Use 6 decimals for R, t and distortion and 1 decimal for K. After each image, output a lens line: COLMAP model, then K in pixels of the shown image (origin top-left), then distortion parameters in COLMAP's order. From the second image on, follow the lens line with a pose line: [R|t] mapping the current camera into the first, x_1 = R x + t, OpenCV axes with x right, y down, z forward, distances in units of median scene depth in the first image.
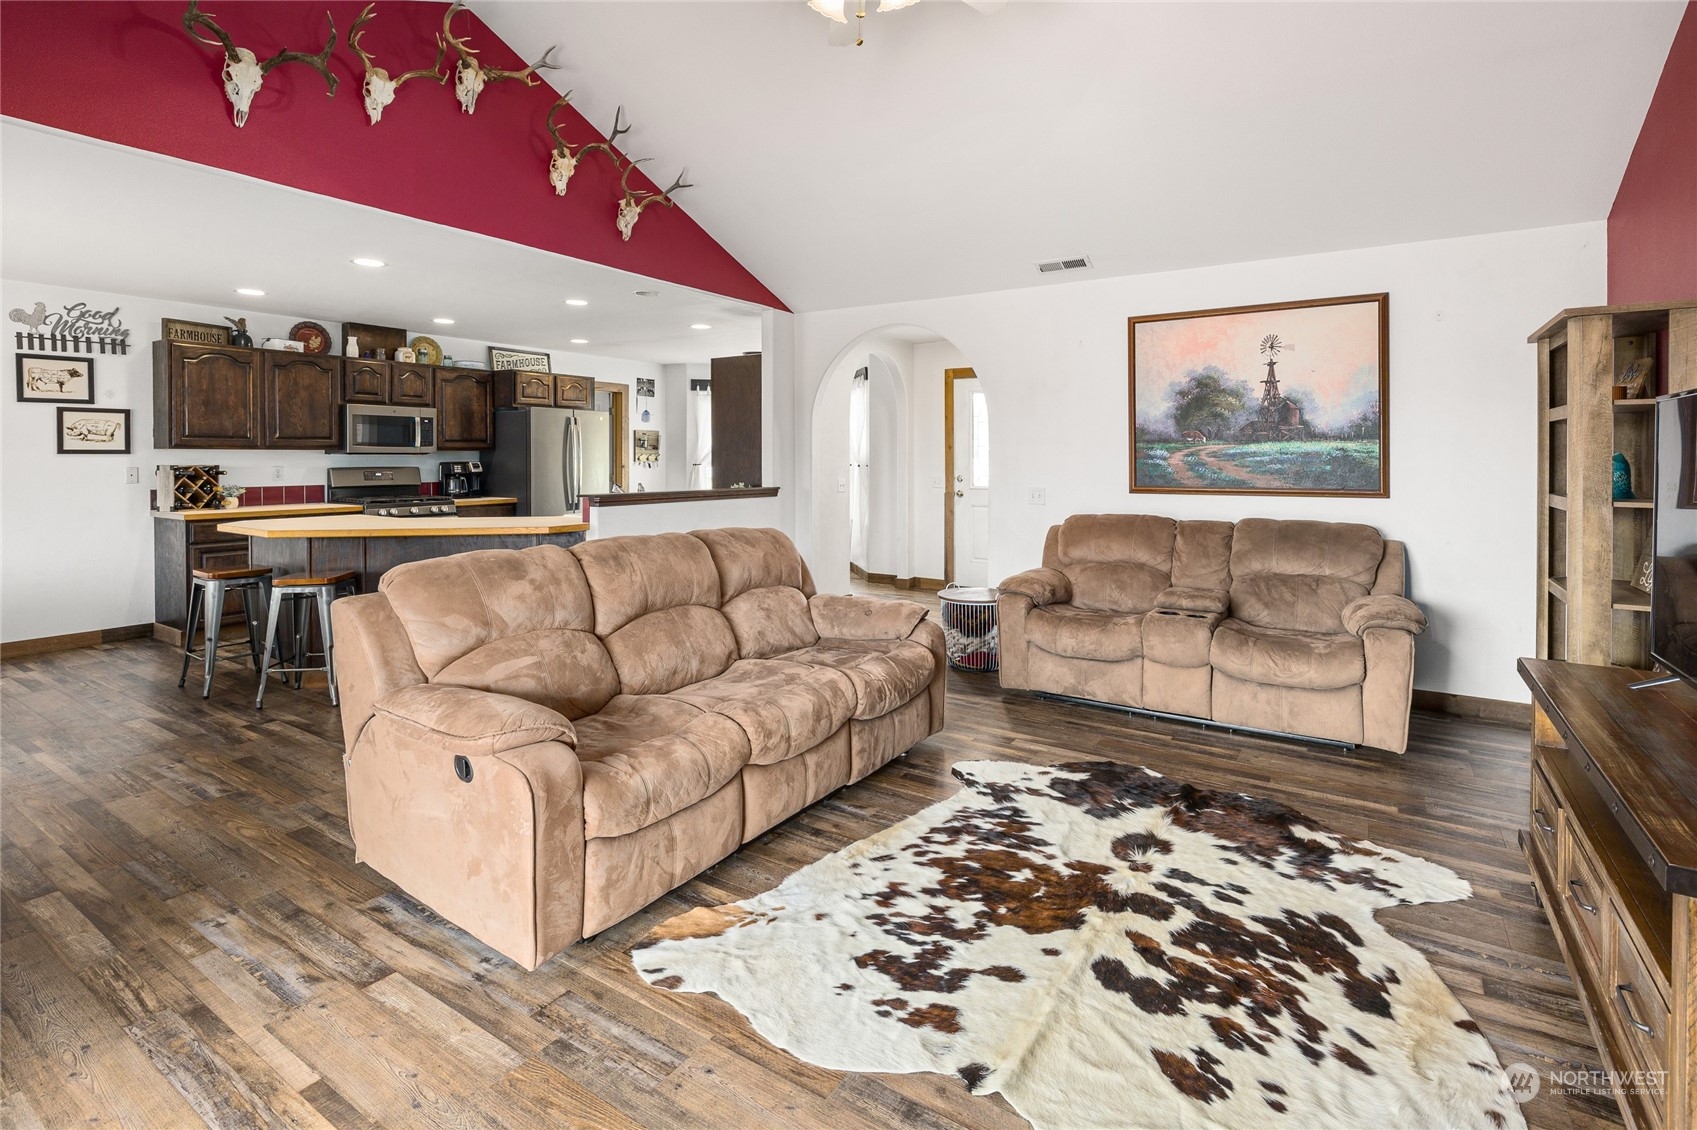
lens RADIAL K [[805.2, 0, 845.5], [0, 805.2, 467.3], [0, 0, 1]] dist [-0.003816, 0.000529]
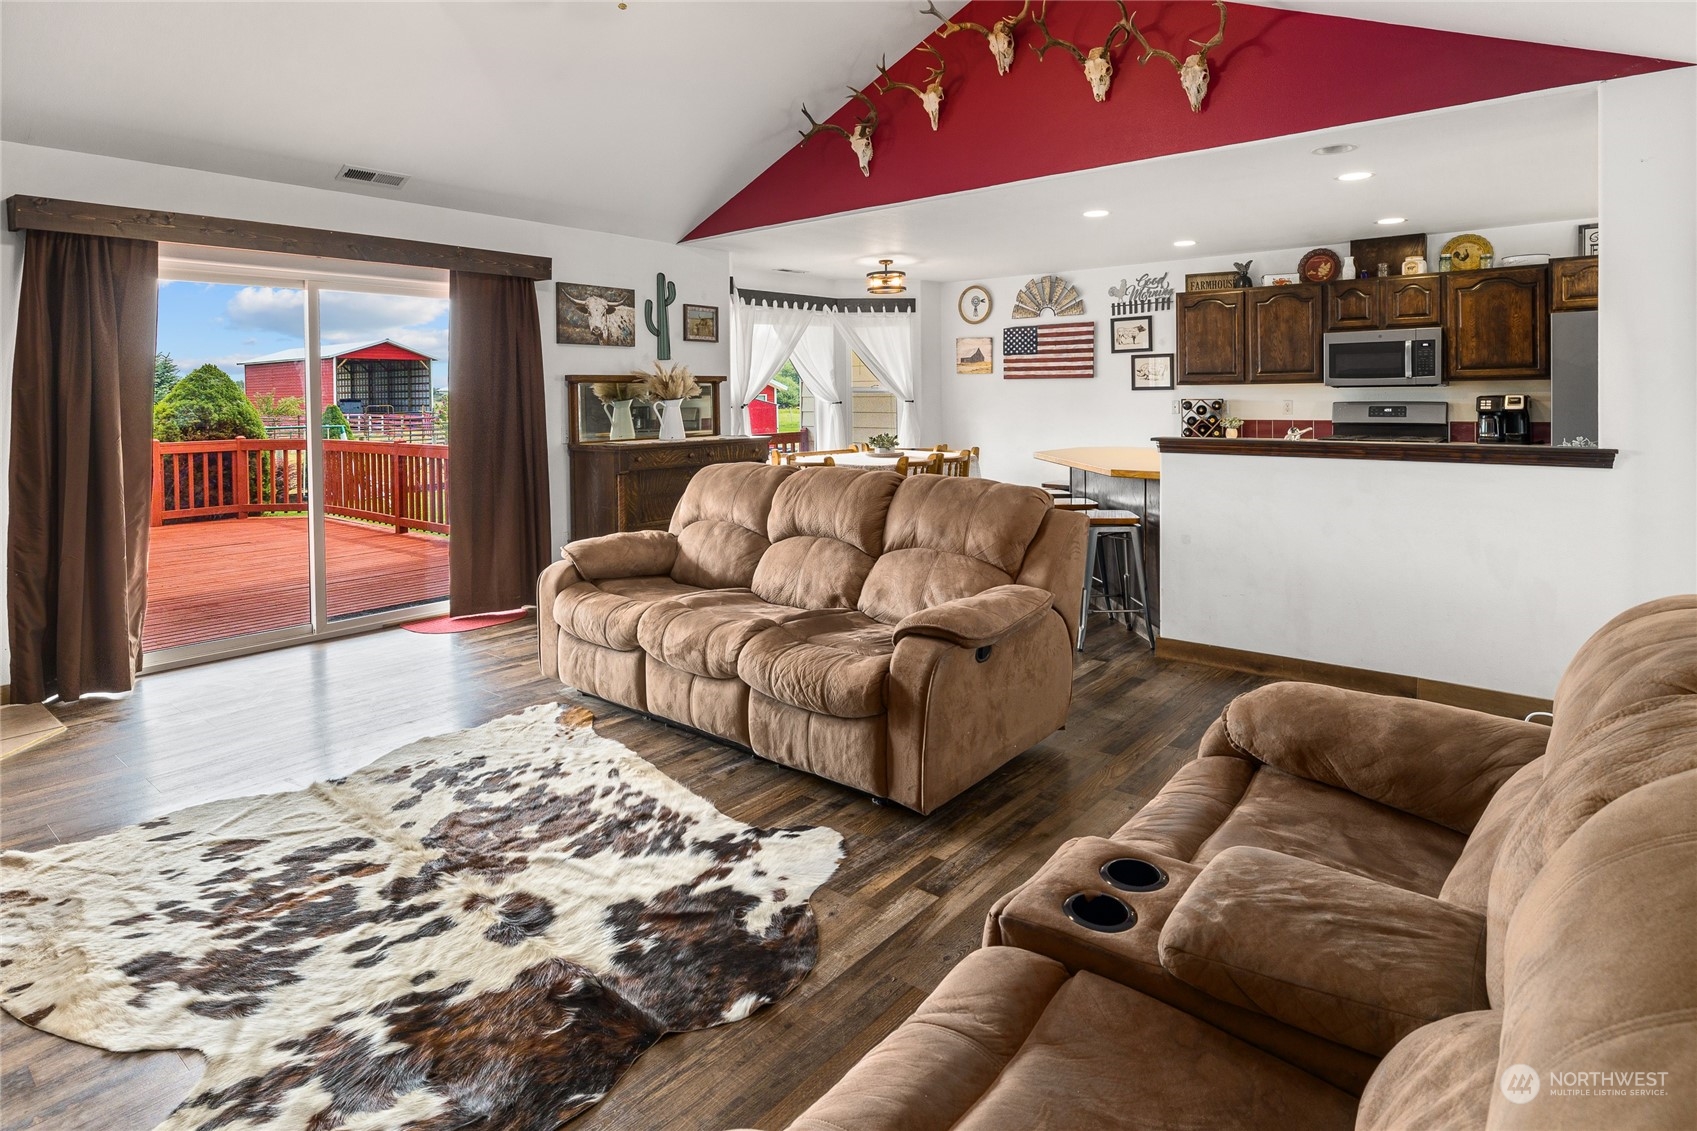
lens RADIAL K [[921.7, 0, 854.6], [0, 921.7, 404.7], [0, 0, 1]] dist [0.001721, -0.000005]
pose [[-0.109672, 0.010806, -0.993909, 0.564635], [-0.002857, 0.999933, 0.011186, -0.008098], [0.993964, 0.004067, -0.109634, 0.670436]]
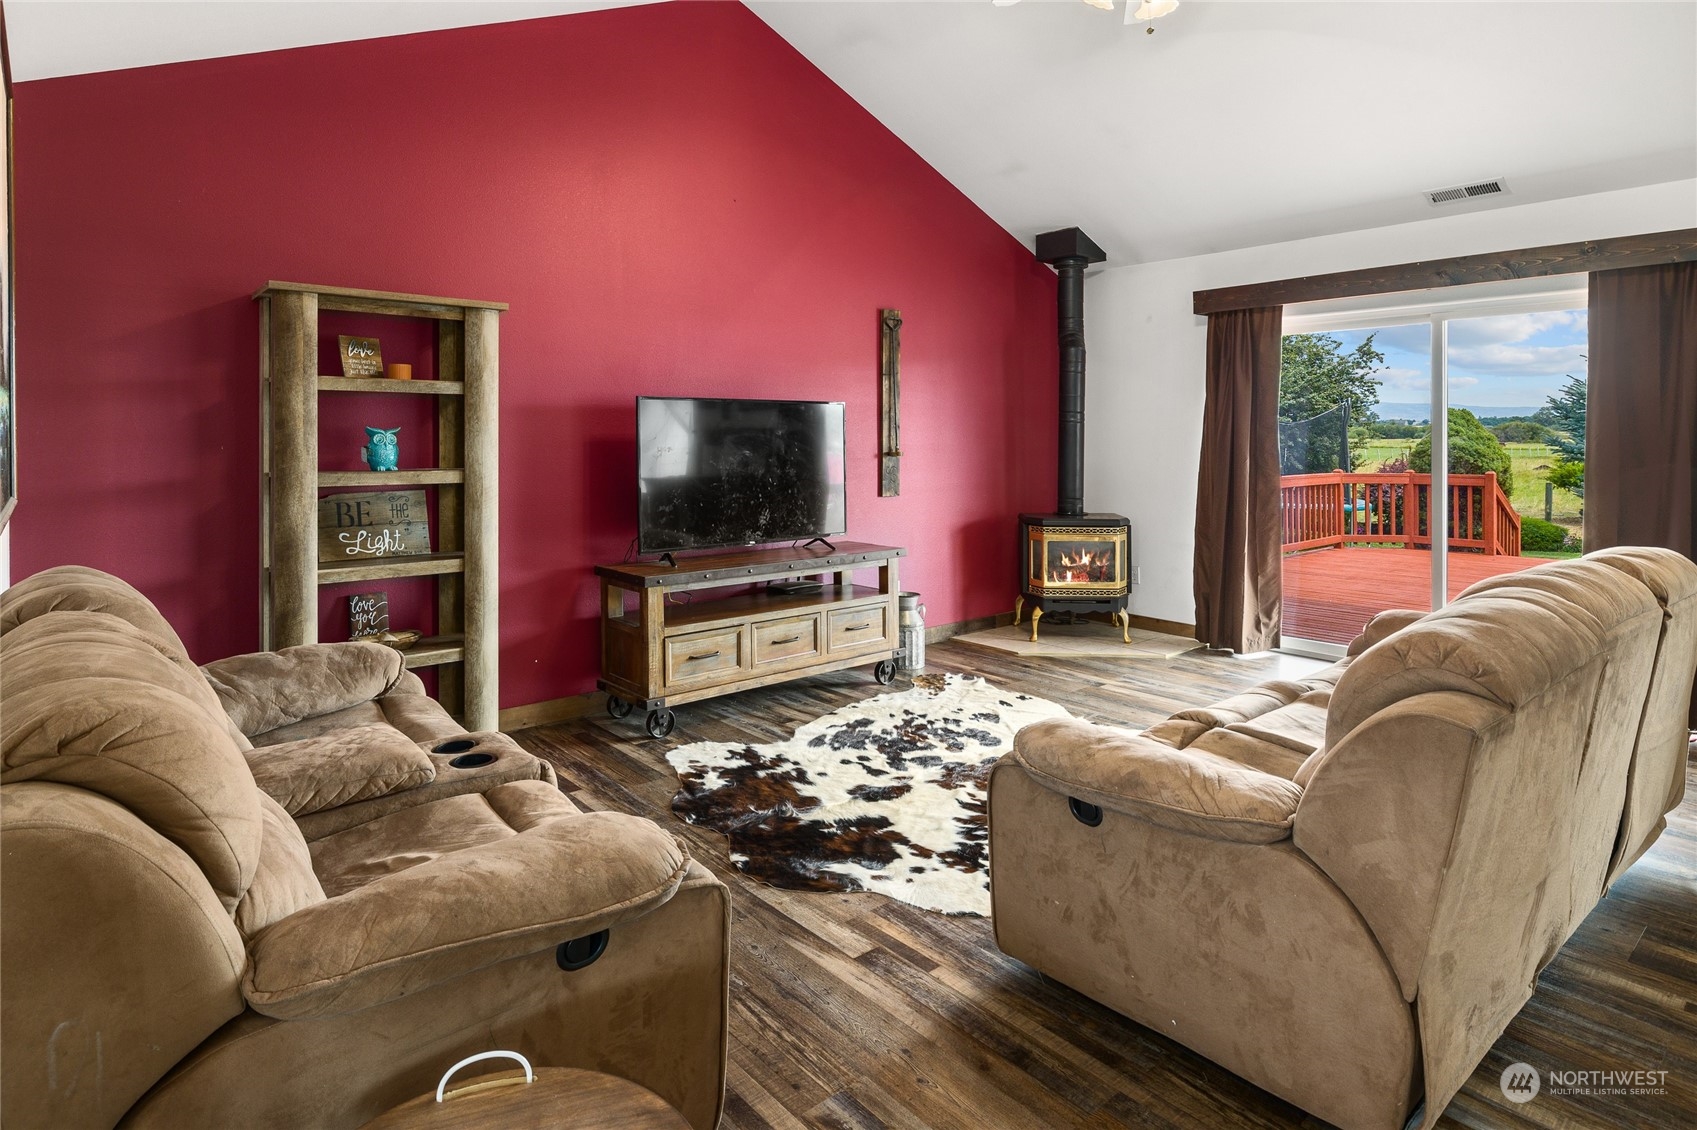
lens RADIAL K [[925.7, 0, 843.3], [0, 925.7, 432.9], [0, 0, 1]] dist [0.000878, -0.000048]
pose [[-0.959961, -0.001880, 0.280128, 0.031042], [0.001026, 0.999947, 0.010226, -0.011984], [-0.280132, 0.010104, -0.959908, 1.054182]]
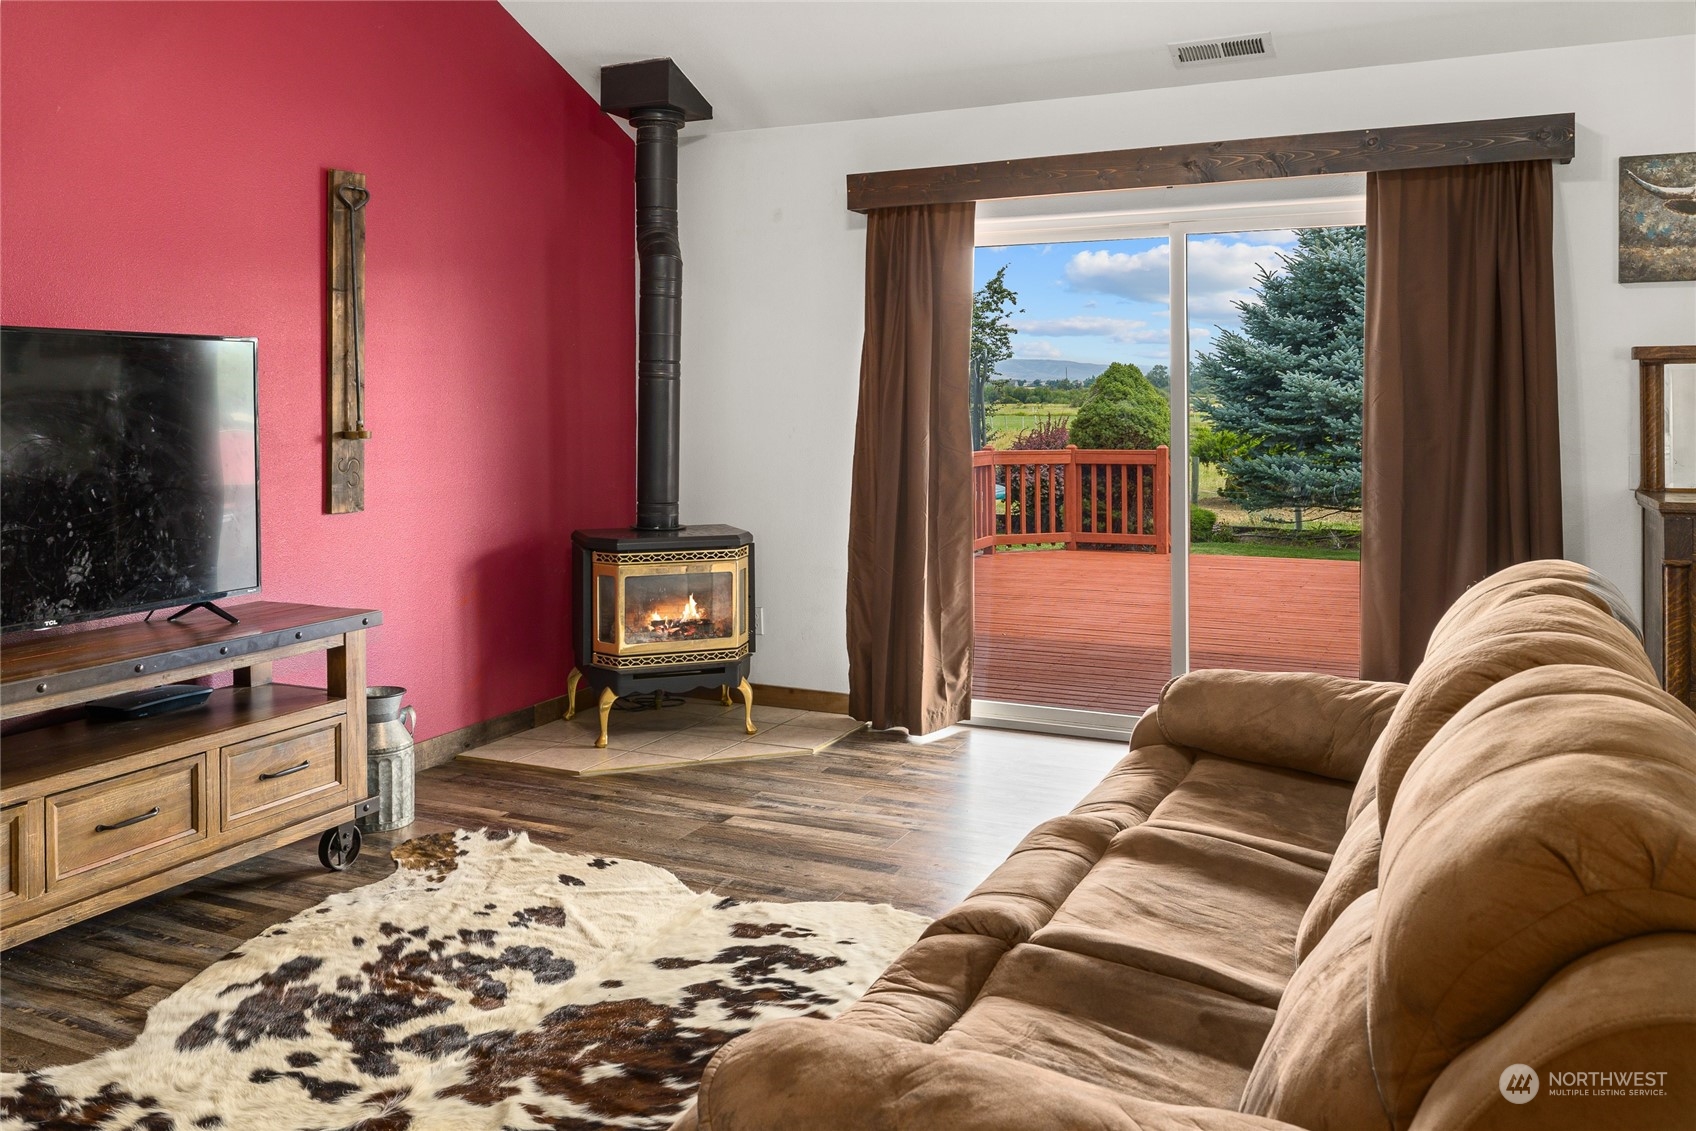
lens RADIAL K [[1341.5, 0, 835.7], [0, 1341.5, 388.0], [0, 0, 1]] dist [-0.006041, 0.001361]
pose [[-0.991659, 0.000546, -0.128889, 0.076697], [0.000138, 0.999995, 0.003174, -0.009235], [0.128890, 0.003130, -0.991654, 0.906594]]
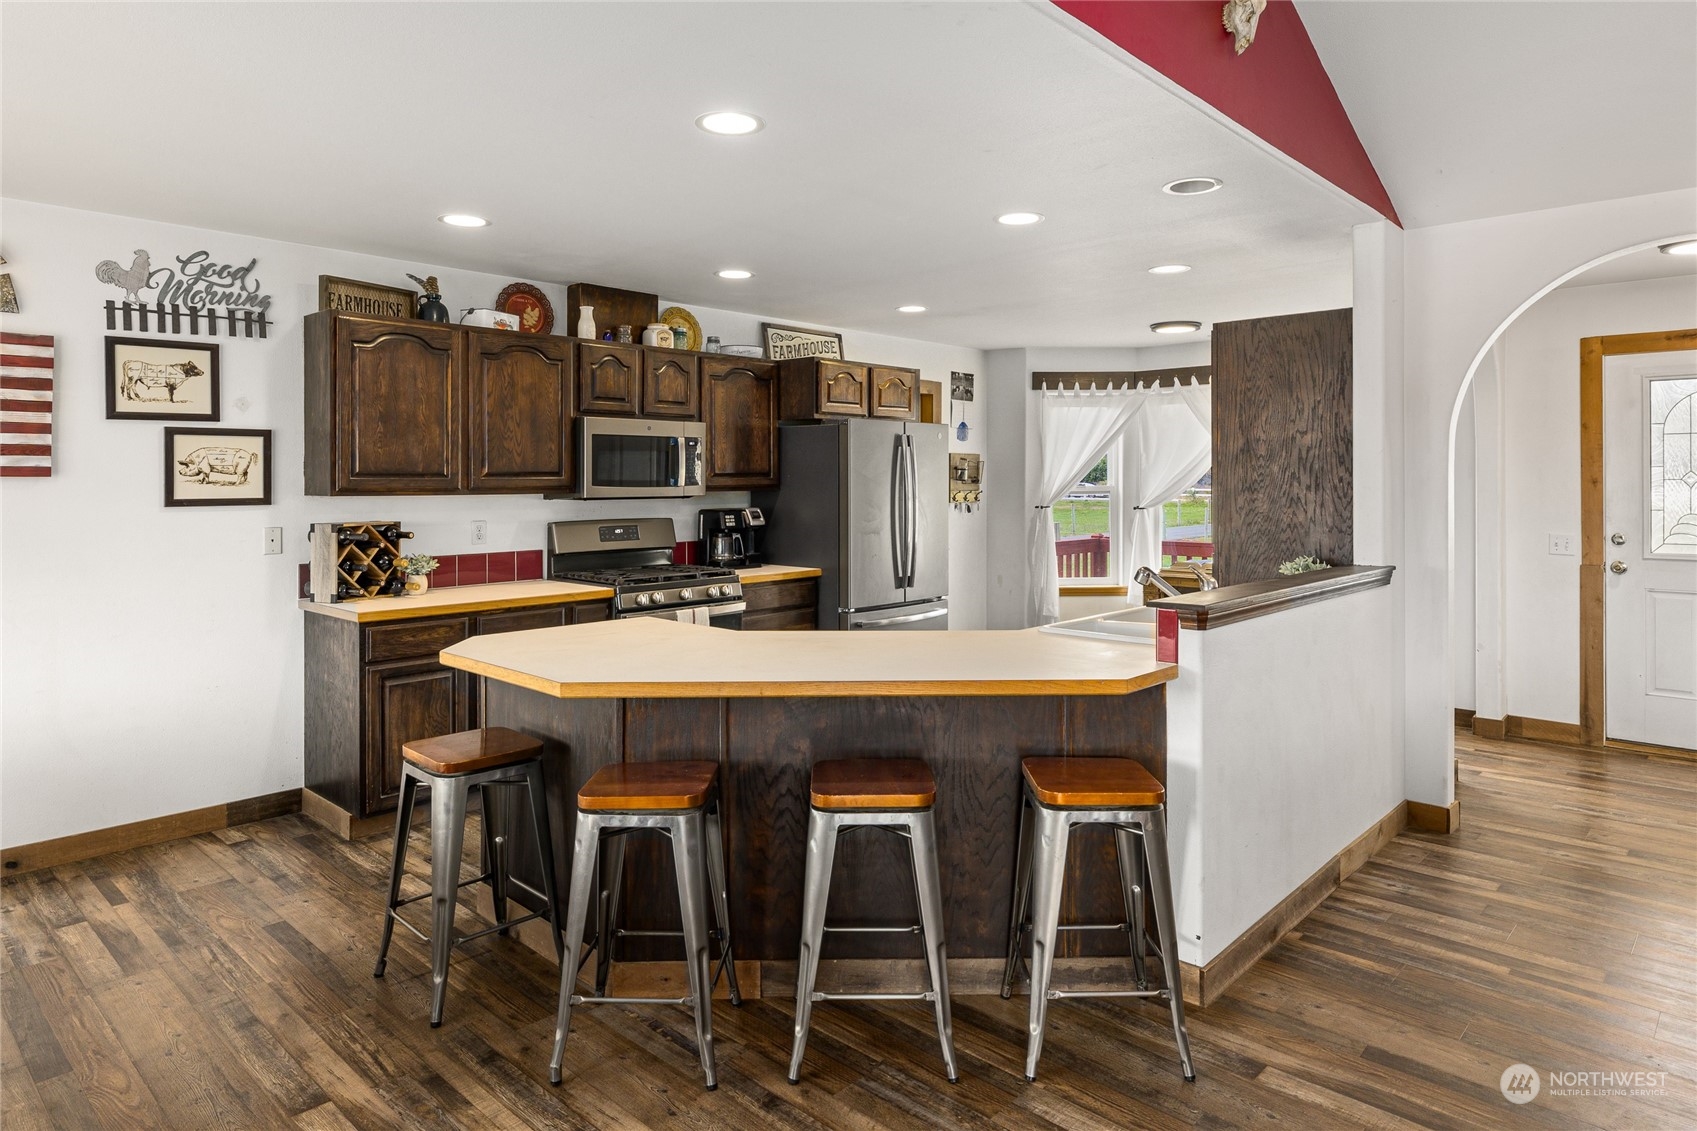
lens RADIAL K [[1010.6, 0, 849.7], [0, 1010.6, 479.5], [0, 0, 1]] dist [0.001386, -0.001158]
pose [[0.985362, -0.003737, -0.170436, -0.341934], [0.001327, 0.999898, -0.014254, -0.024185], [0.170472, 0.013819, 0.985266, 0.336263]]
